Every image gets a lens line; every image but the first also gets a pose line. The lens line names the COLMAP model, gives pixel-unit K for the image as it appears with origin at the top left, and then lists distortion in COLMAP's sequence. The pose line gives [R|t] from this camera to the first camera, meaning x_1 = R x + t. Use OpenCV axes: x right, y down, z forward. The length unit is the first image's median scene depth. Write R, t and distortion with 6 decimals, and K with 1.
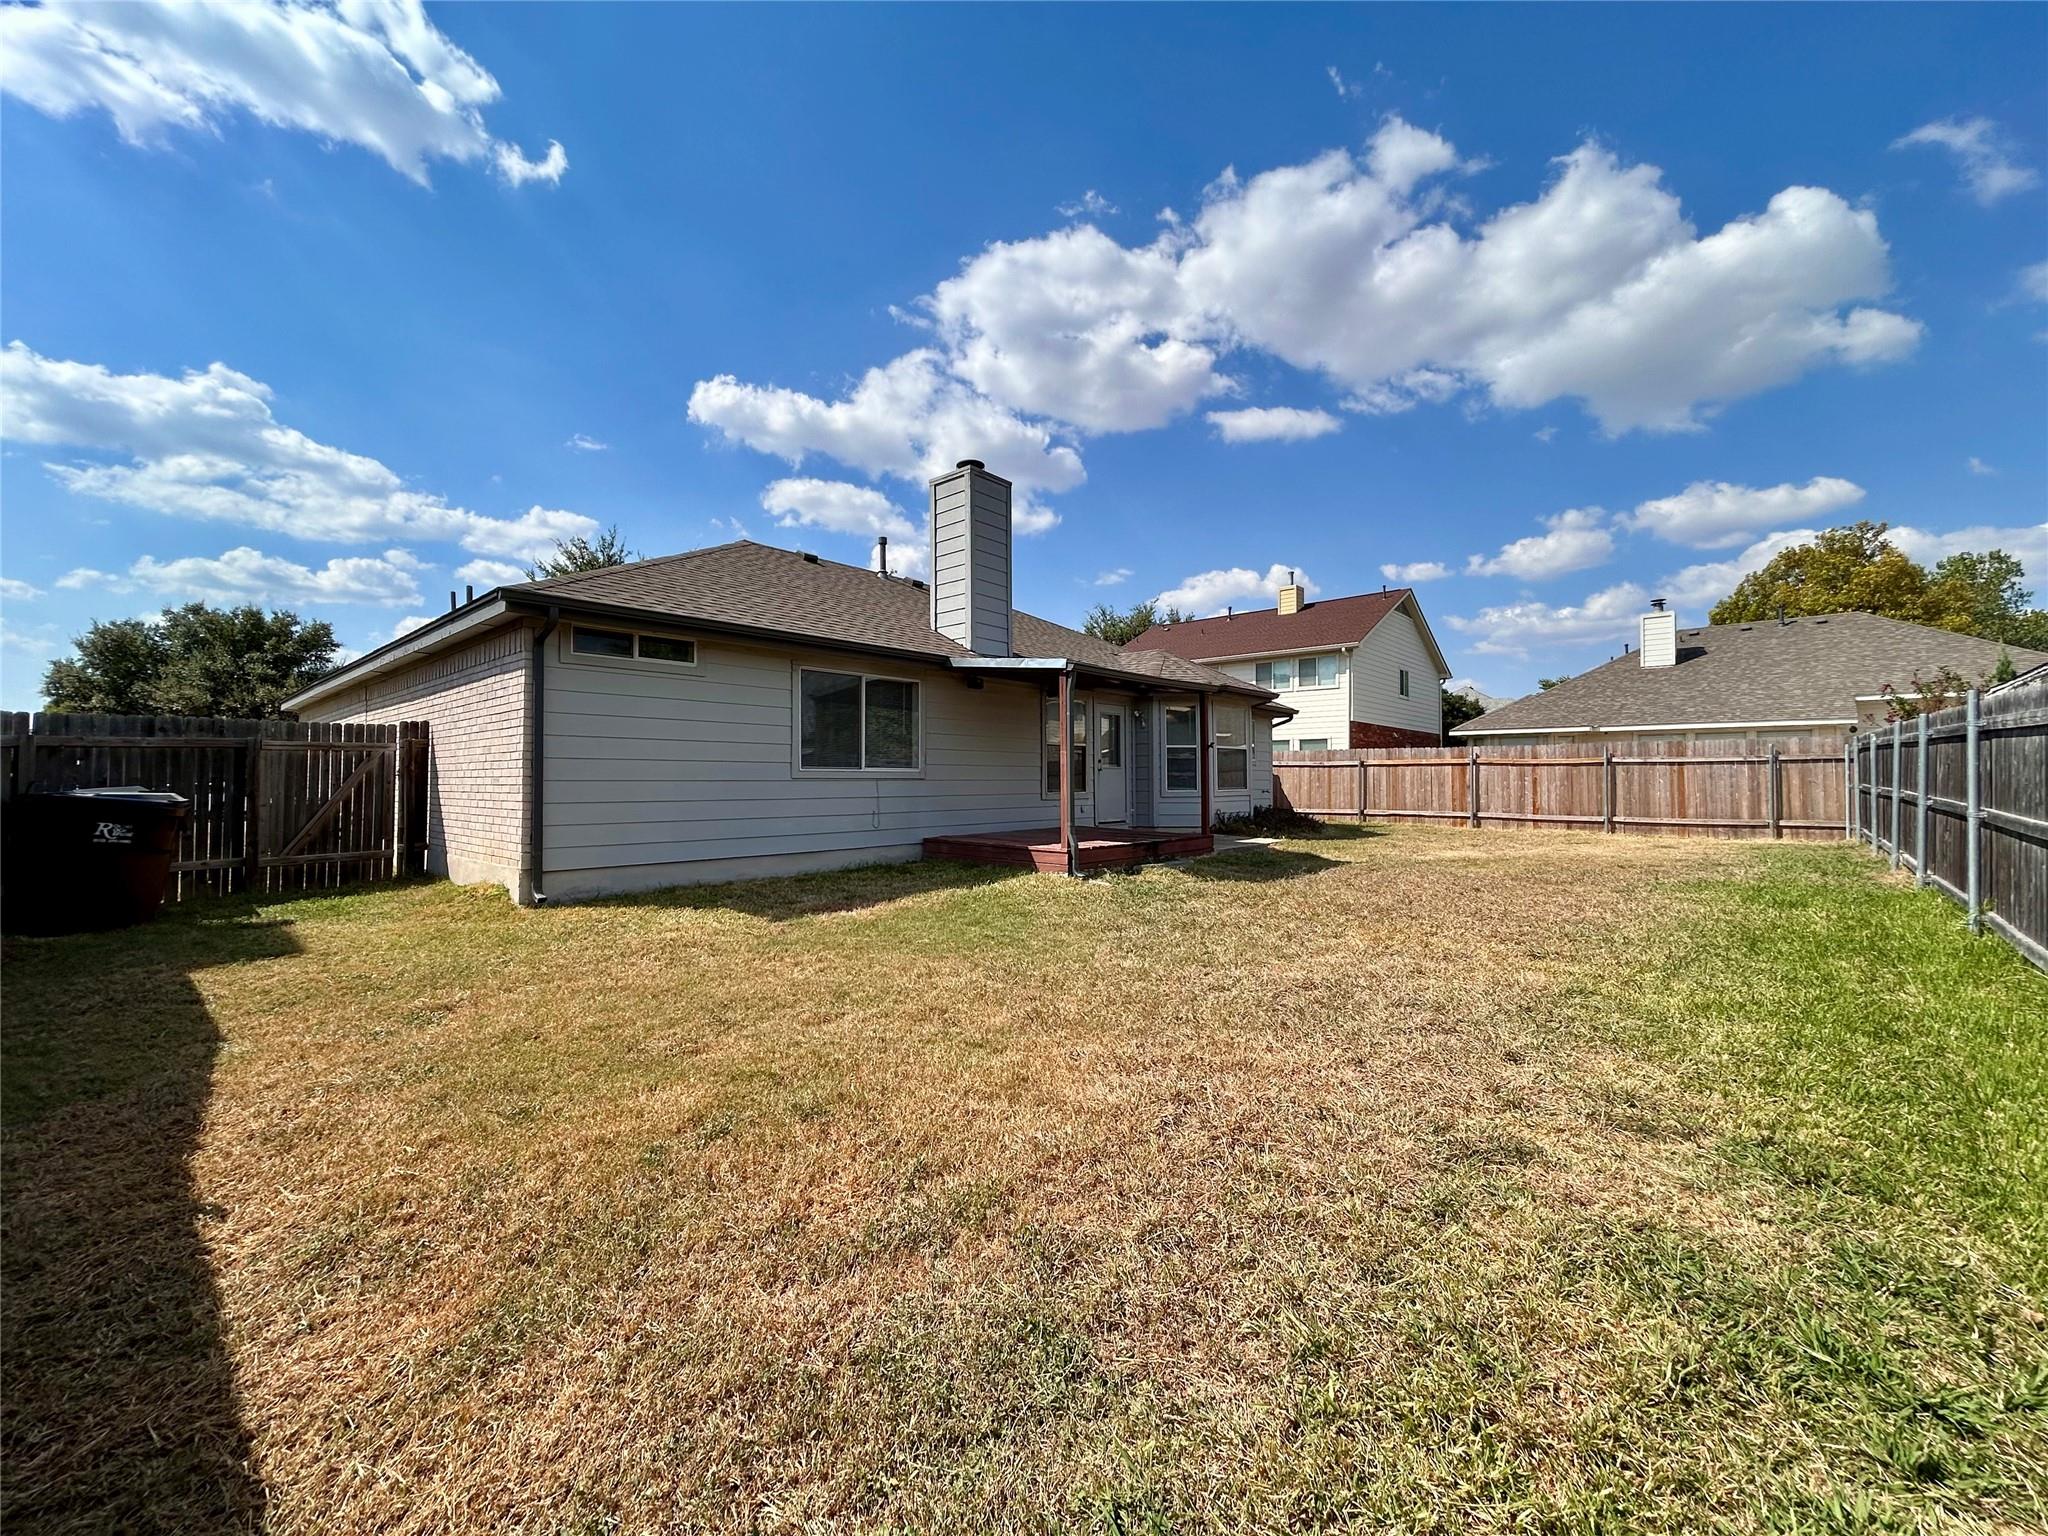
lens RADIAL K [[822.6, 0, 1023.3], [0, 822.6, 770.2], [0, 0, 1]] dist [0.001514, -0.000074]
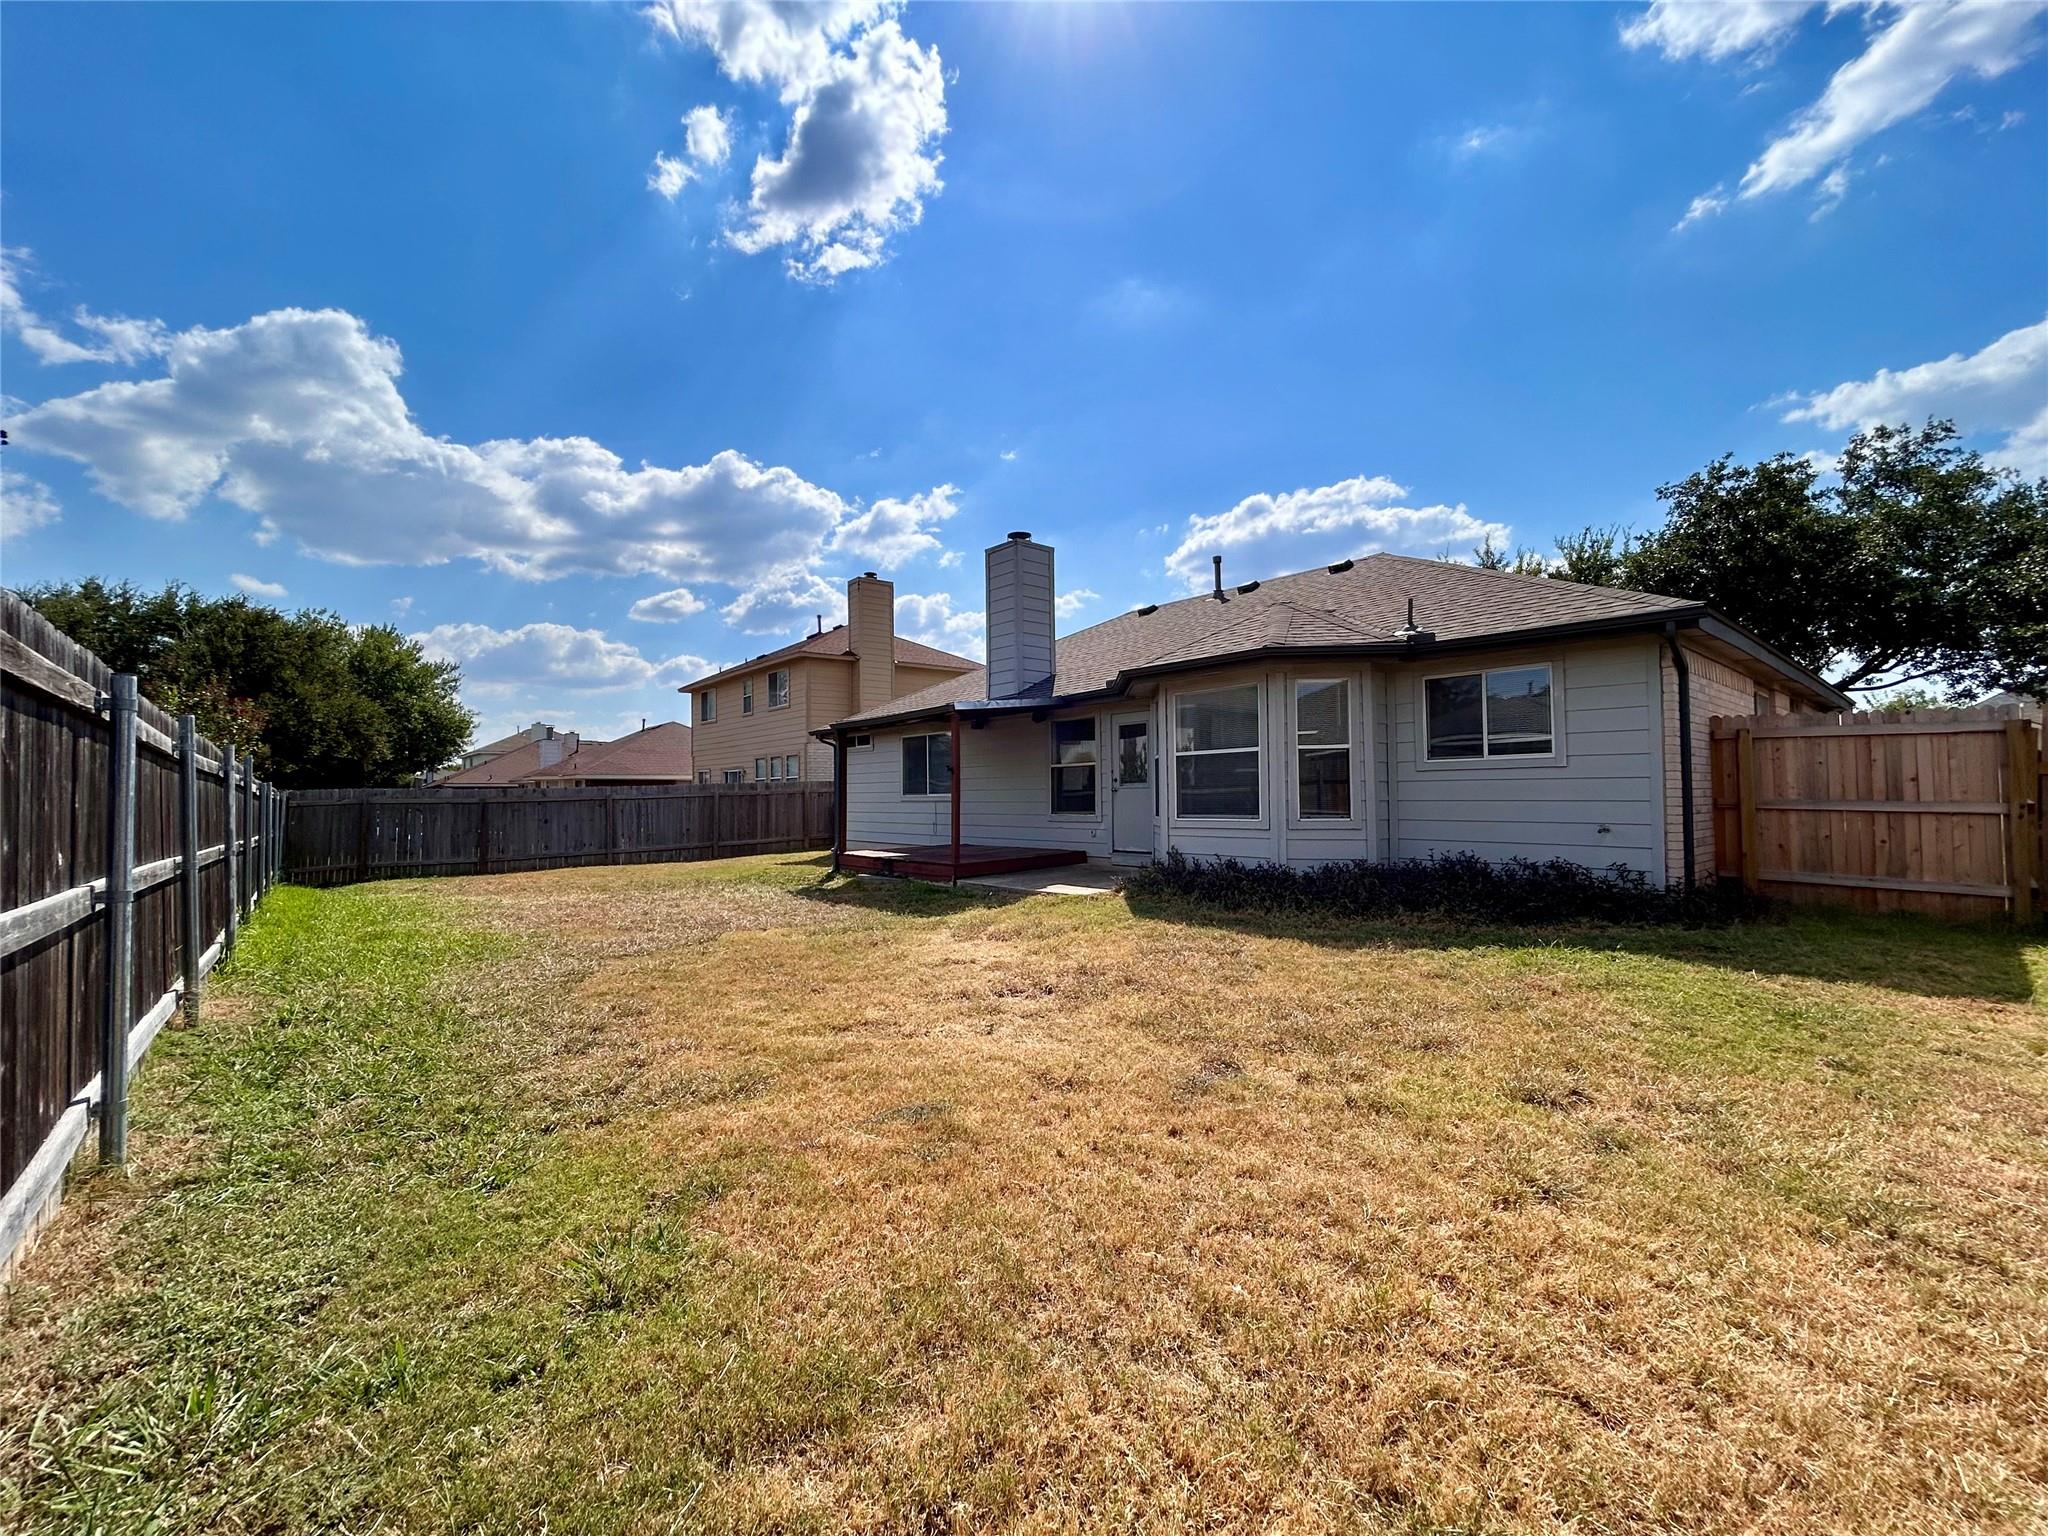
lens RADIAL K [[822.6, 0, 1023.3], [0, 822.6, 770.2], [0, 0, 1]] dist [0.001514, -0.000074]
pose [[-0.124965, -0.025595, -0.991831, 1.209115], [0.030644, 0.999091, -0.029643, 0.003187], [0.991688, -0.034098, -0.124067, 1.250053]]
